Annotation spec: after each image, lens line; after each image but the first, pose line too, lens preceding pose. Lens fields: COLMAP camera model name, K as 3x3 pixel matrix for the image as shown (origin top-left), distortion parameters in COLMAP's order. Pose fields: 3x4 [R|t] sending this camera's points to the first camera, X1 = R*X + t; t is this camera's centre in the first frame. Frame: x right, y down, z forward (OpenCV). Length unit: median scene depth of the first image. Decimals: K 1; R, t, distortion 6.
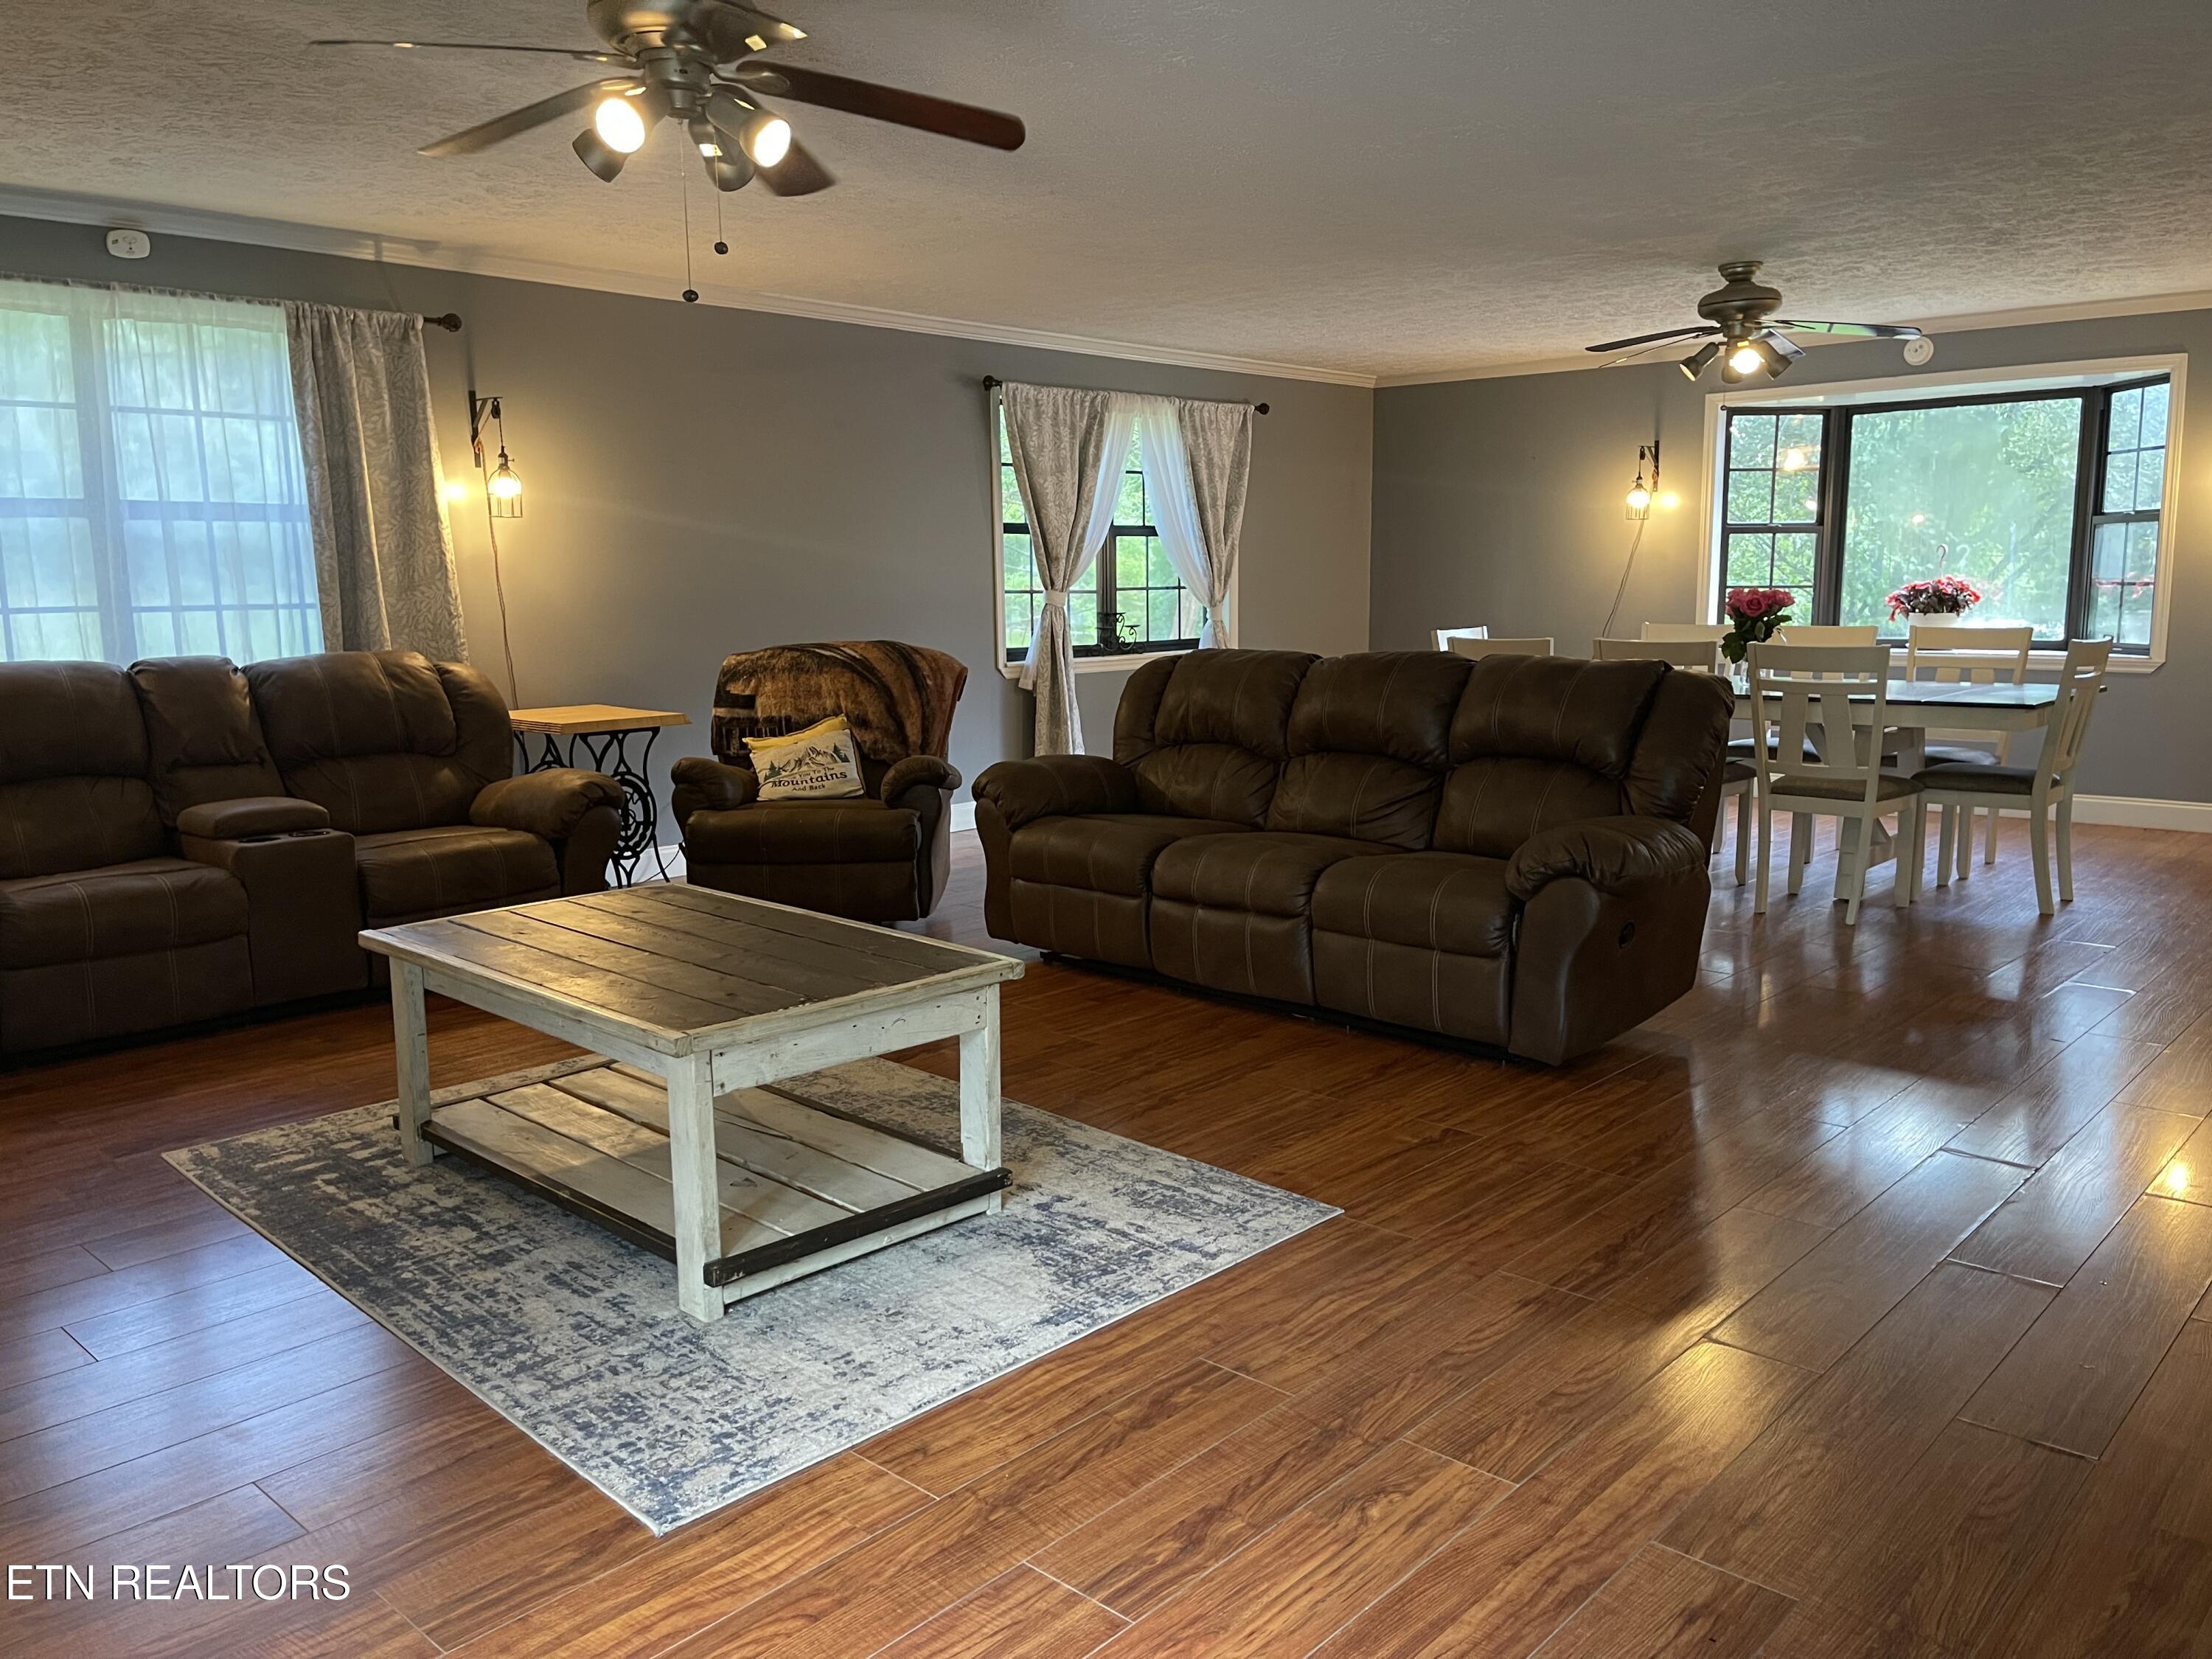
lens RADIAL K [[1665.8, 0, 1106.1], [0, 1665.8, 832.4], [0, 0, 1]] dist [0.081617, -0.103247]
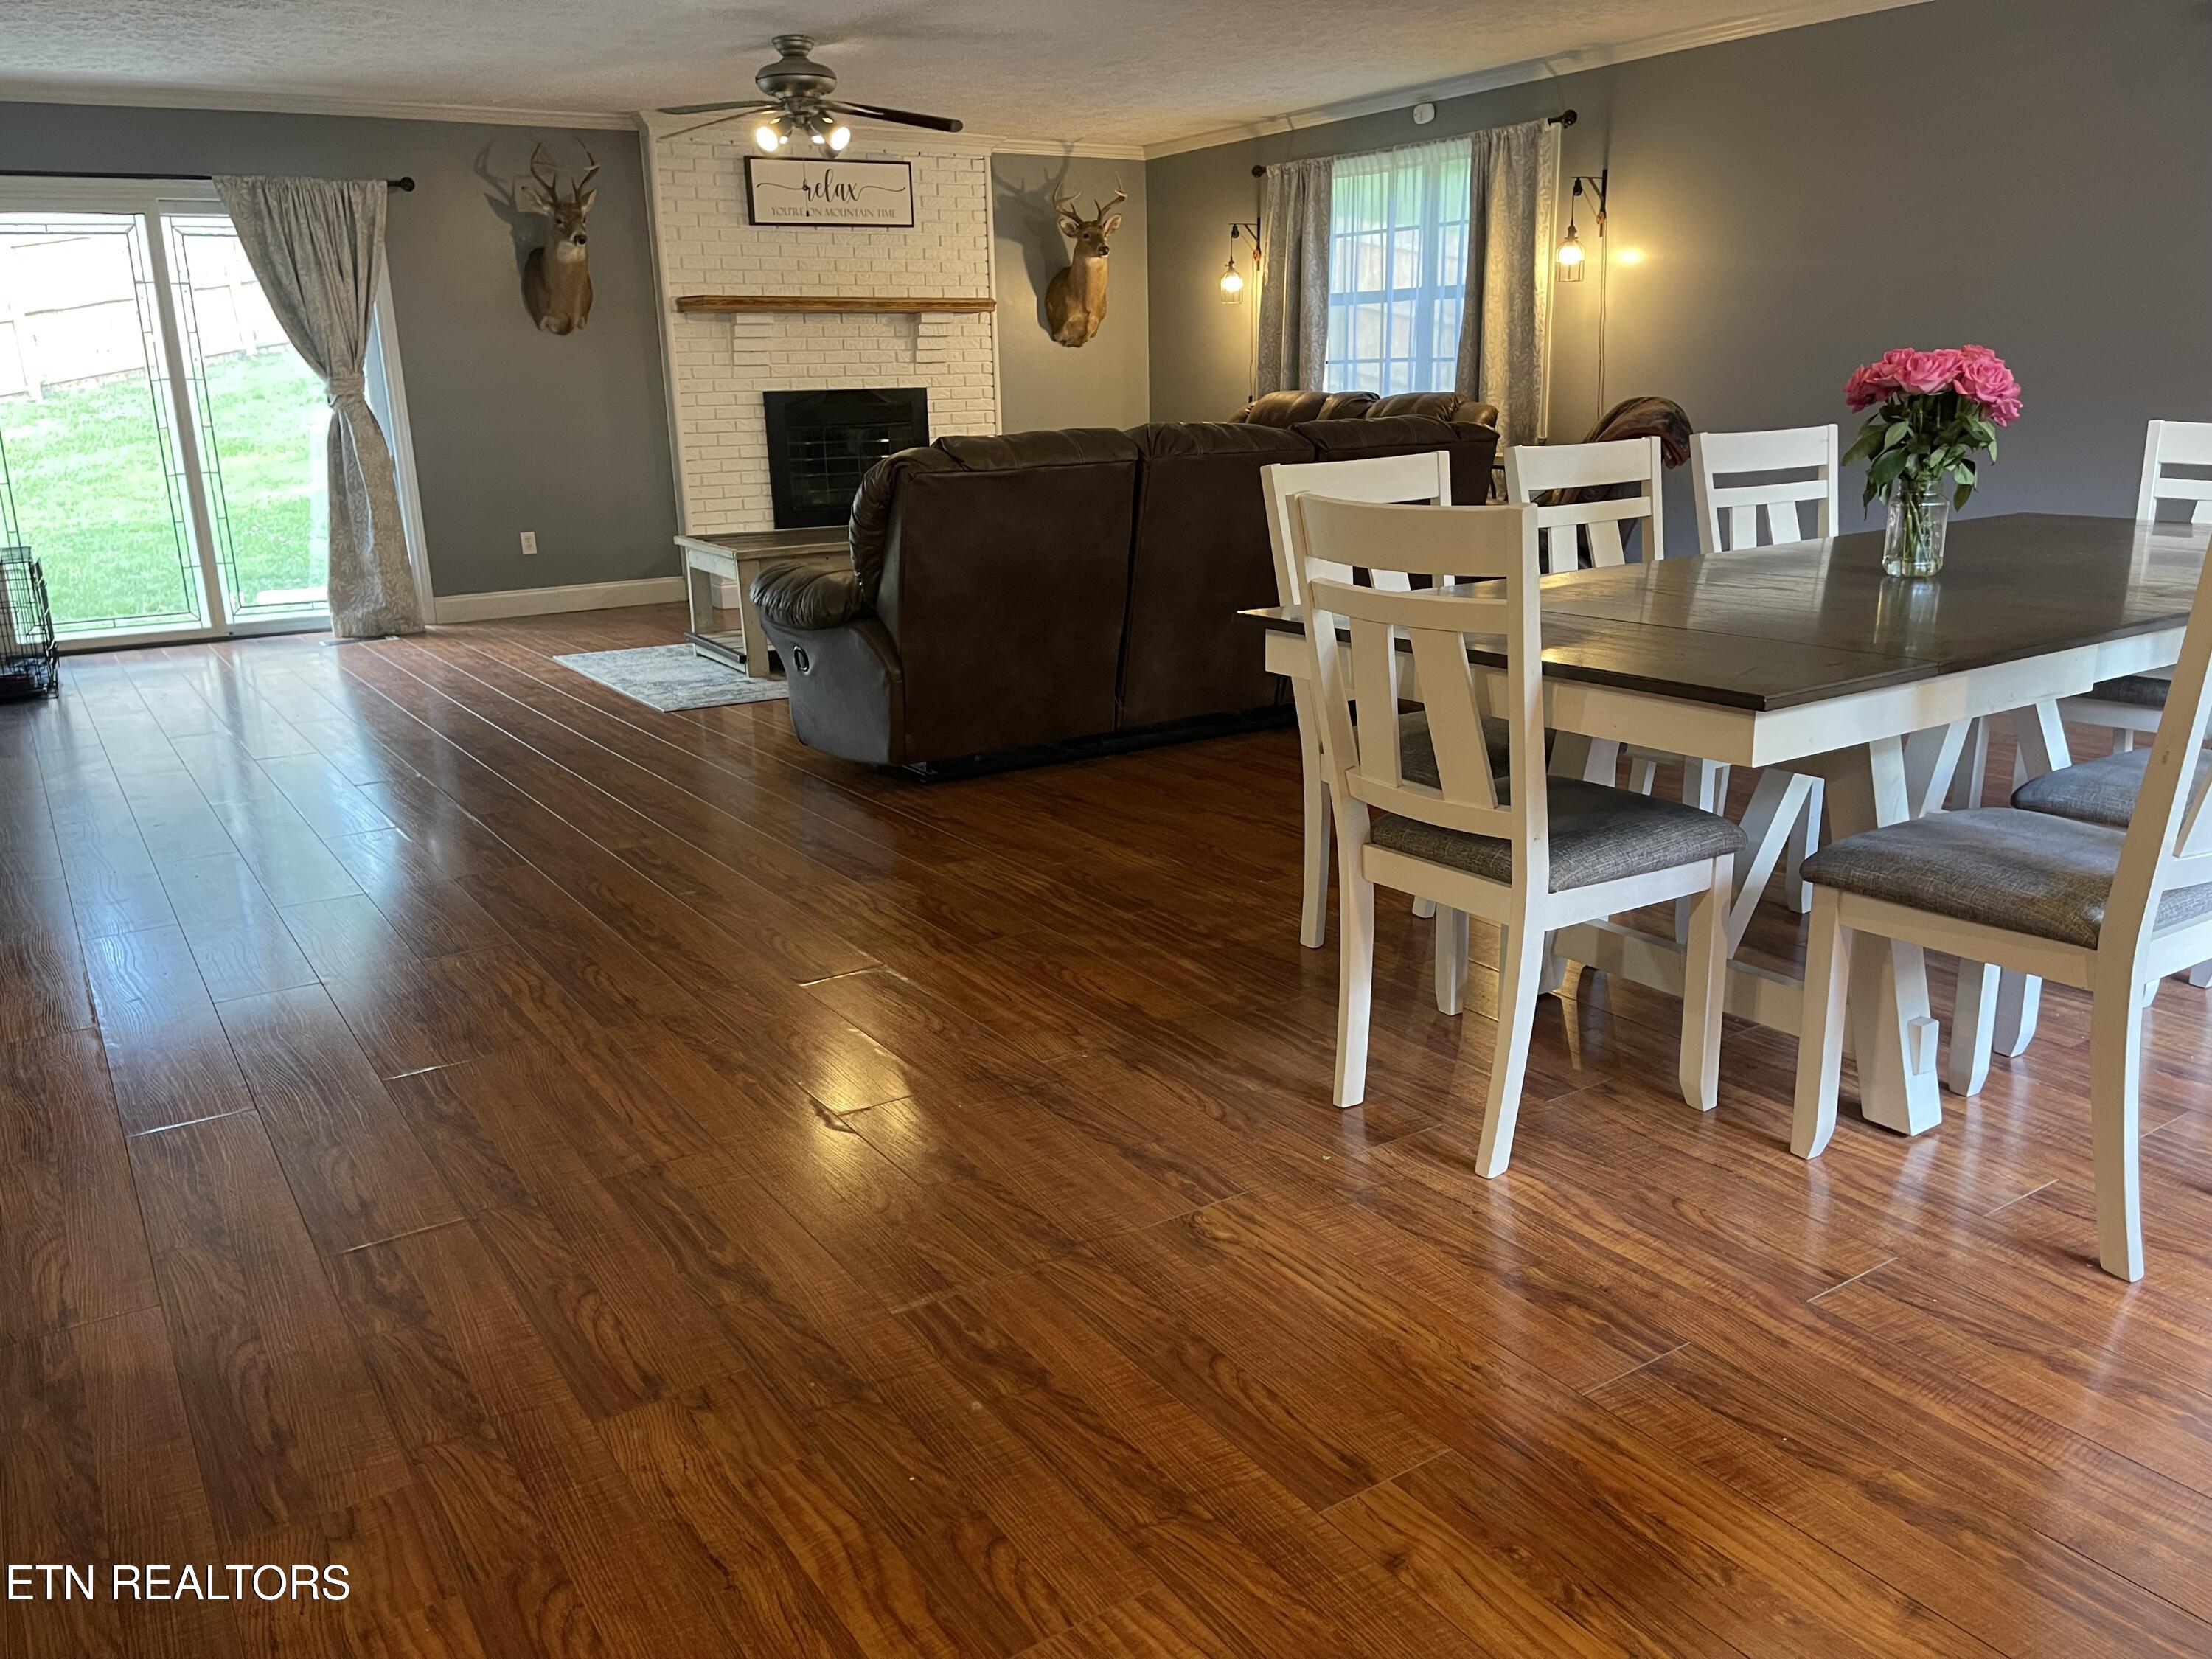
lens RADIAL K [[1665.8, 0, 1103.0], [0, 1665.8, 823.7], [0, 0, 1]] dist [0.081617, -0.103247]
pose [[-0.238264, 0.272028, -0.932326, 1.632468], [-0.126972, 0.943008, 0.307593, -0.261886], [0.962865, 0.191668, -0.190145, 1.703312]]
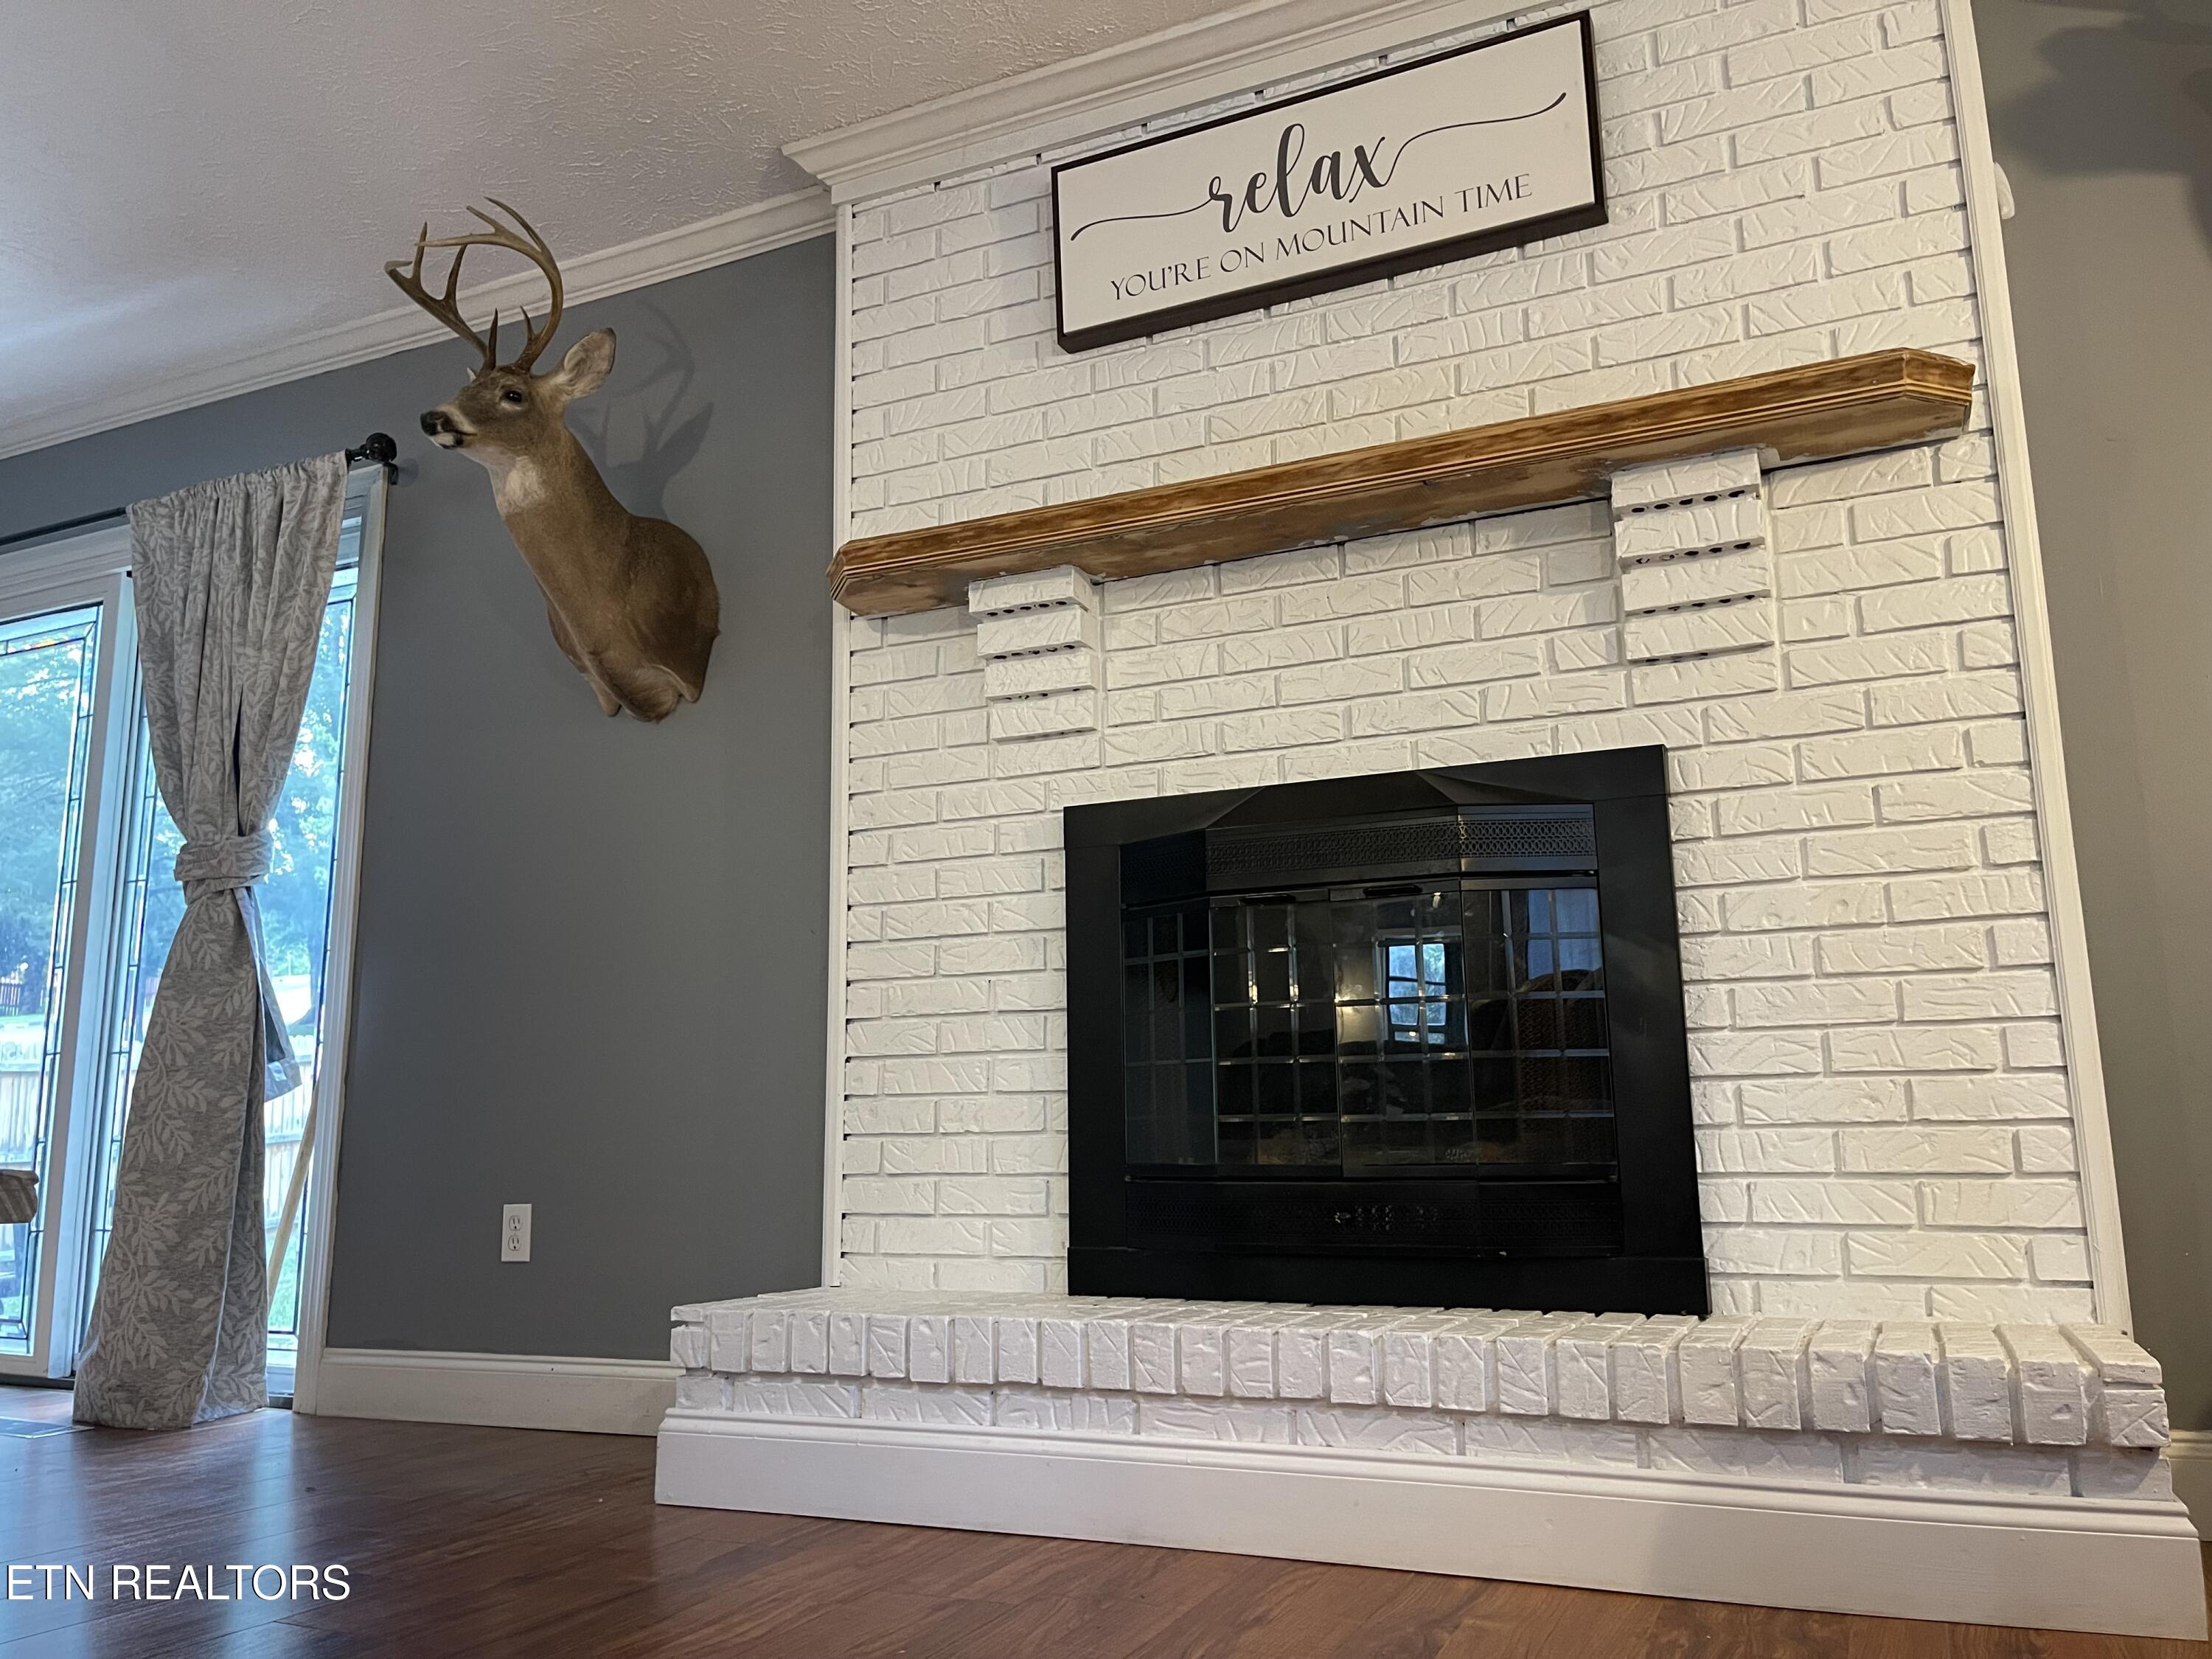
lens RADIAL K [[1665.8, 0, 1103.6], [0, 1665.8, 846.7], [0, 0, 1]] dist [0.081617, -0.103247]
pose [[-0.948986, -0.029254, -0.313957, -0.532776], [-0.024613, 0.999521, -0.018737, -0.001692], [0.314355, -0.010054, -0.949252, 1.372939]]
